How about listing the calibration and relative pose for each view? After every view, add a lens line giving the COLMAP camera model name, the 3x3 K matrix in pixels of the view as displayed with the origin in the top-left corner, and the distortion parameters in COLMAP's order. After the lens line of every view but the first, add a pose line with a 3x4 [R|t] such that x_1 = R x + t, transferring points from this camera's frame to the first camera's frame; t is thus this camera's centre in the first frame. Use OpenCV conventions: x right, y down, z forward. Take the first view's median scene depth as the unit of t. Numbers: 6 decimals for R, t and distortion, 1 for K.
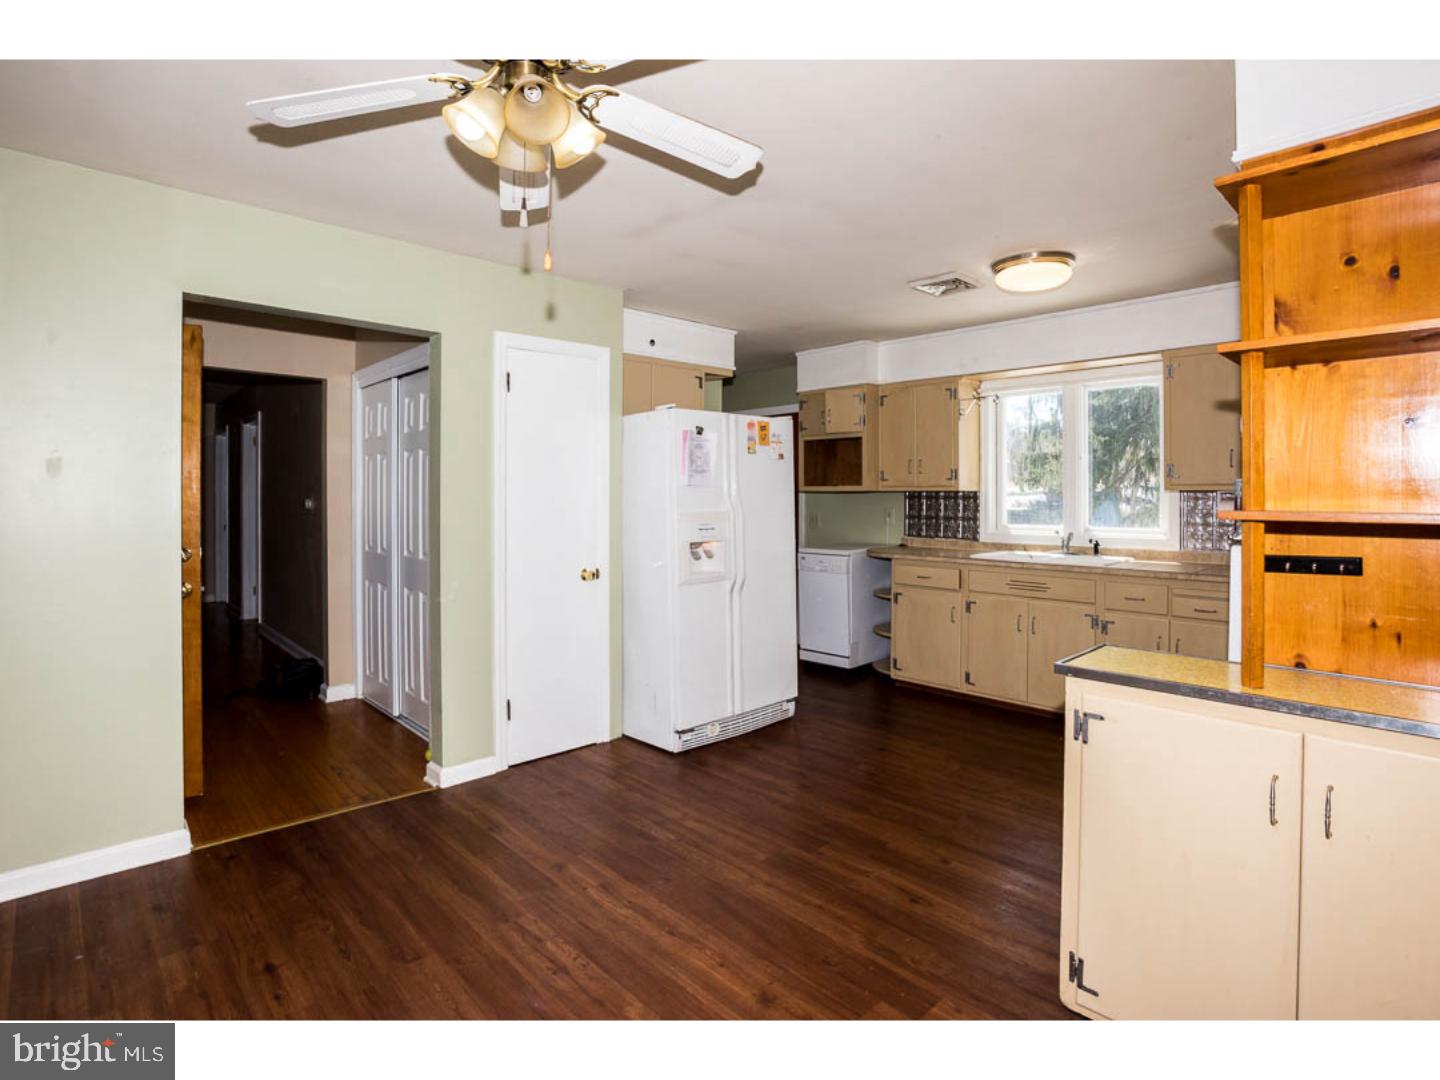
lens RADIAL K [[737.8, 0, 763.5], [0, 737.8, 505.4], [0, 0, 1]] dist [-0.037601, 0.006463]
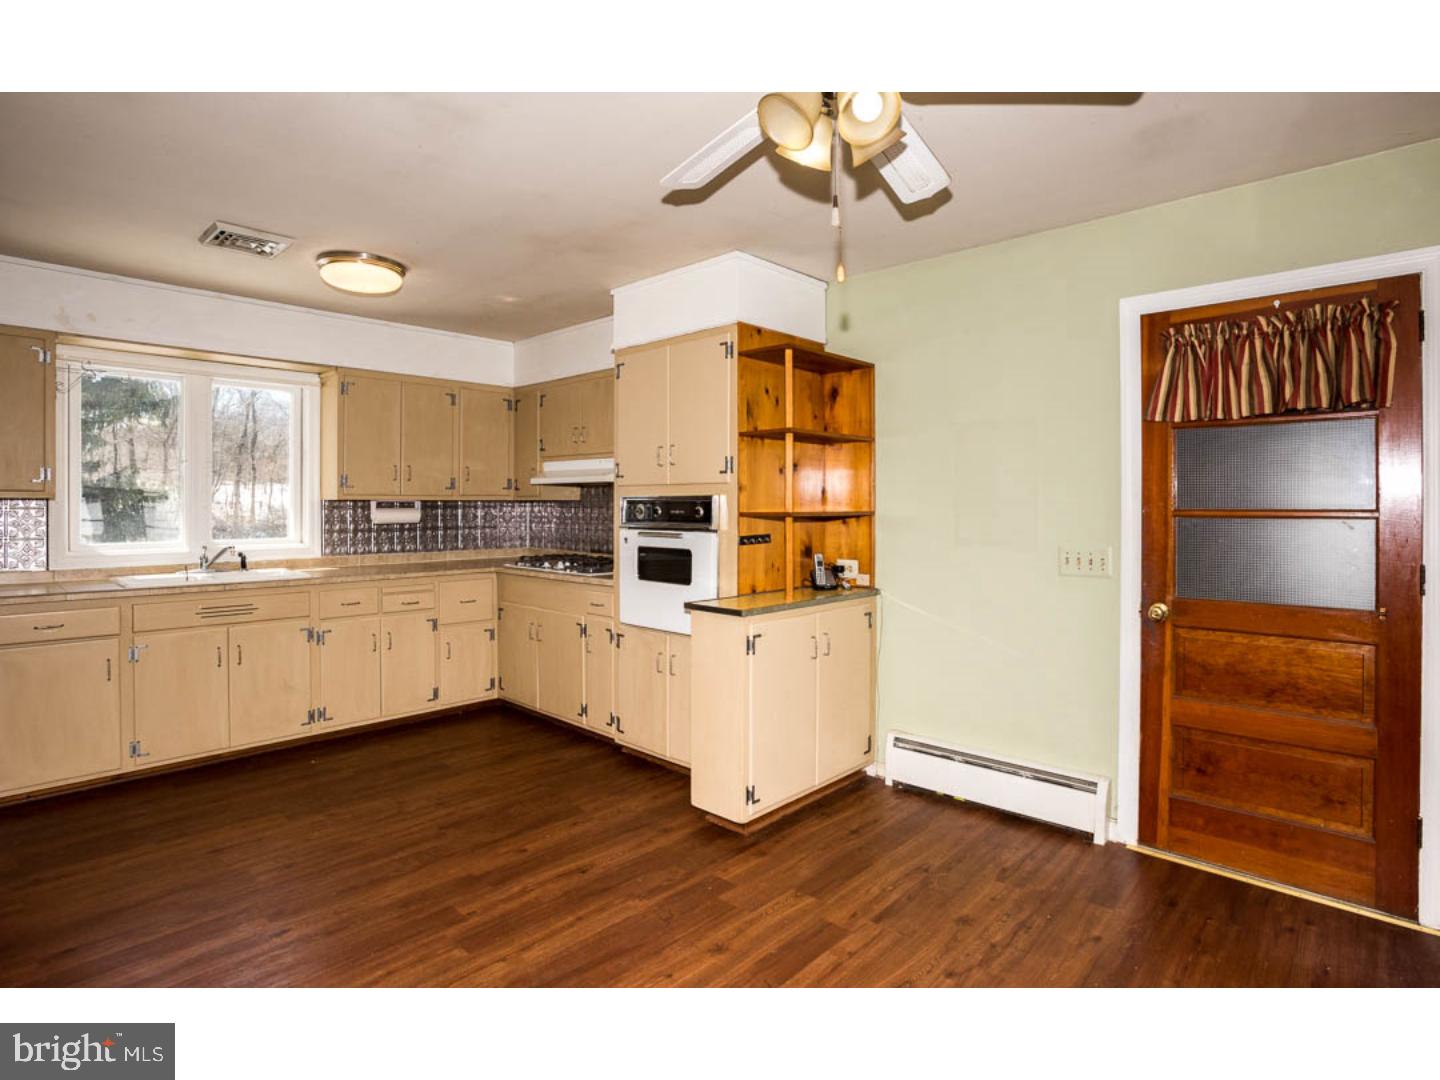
lens RADIAL K [[737.8, 0, 722.0], [0, 737.8, 528.4], [0, 0, 1]] dist [-0.037601, 0.006463]
pose [[-0.023154, -0.032914, 0.999190, -0.744013], [0.012495, 0.999370, 0.033210, -0.010237], [-0.999654, 0.013254, -0.022728, 0.675655]]
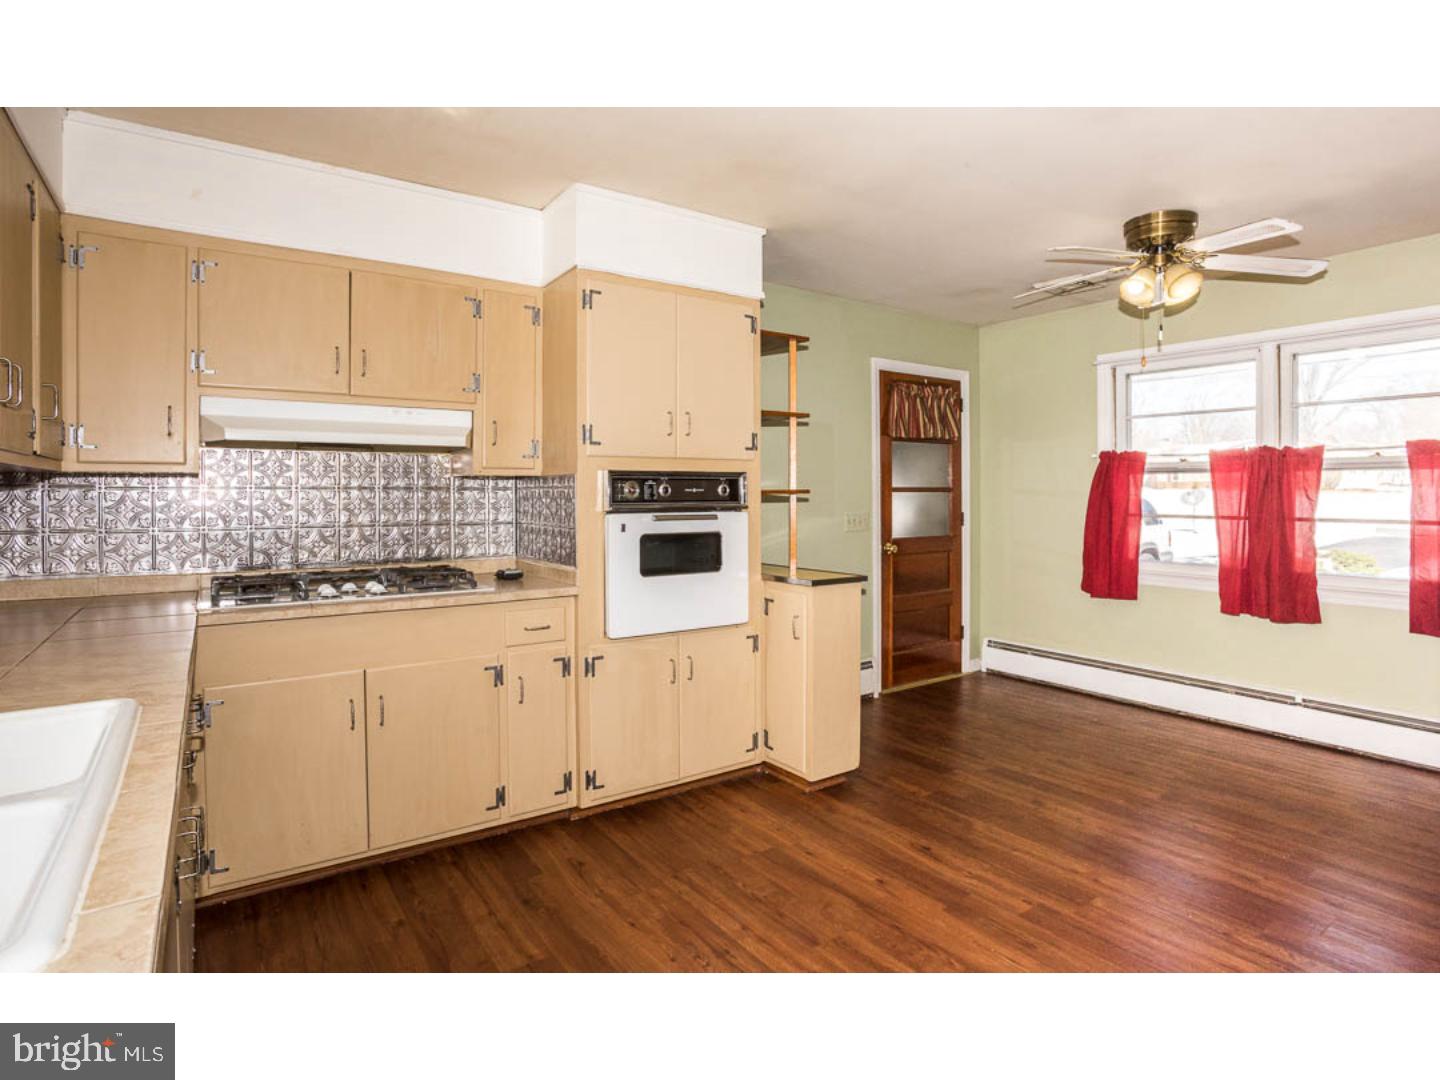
lens RADIAL K [[737.8, 0, 713.4], [0, 737.8, 528.2], [0, 0, 1]] dist [-0.037601, 0.006463]
pose [[-0.980344, -0.012119, 0.196924, 0.260245], [0.000434, 0.997977, 0.063577, -0.010635], [-0.197297, 0.062412, -0.978355, 1.770927]]
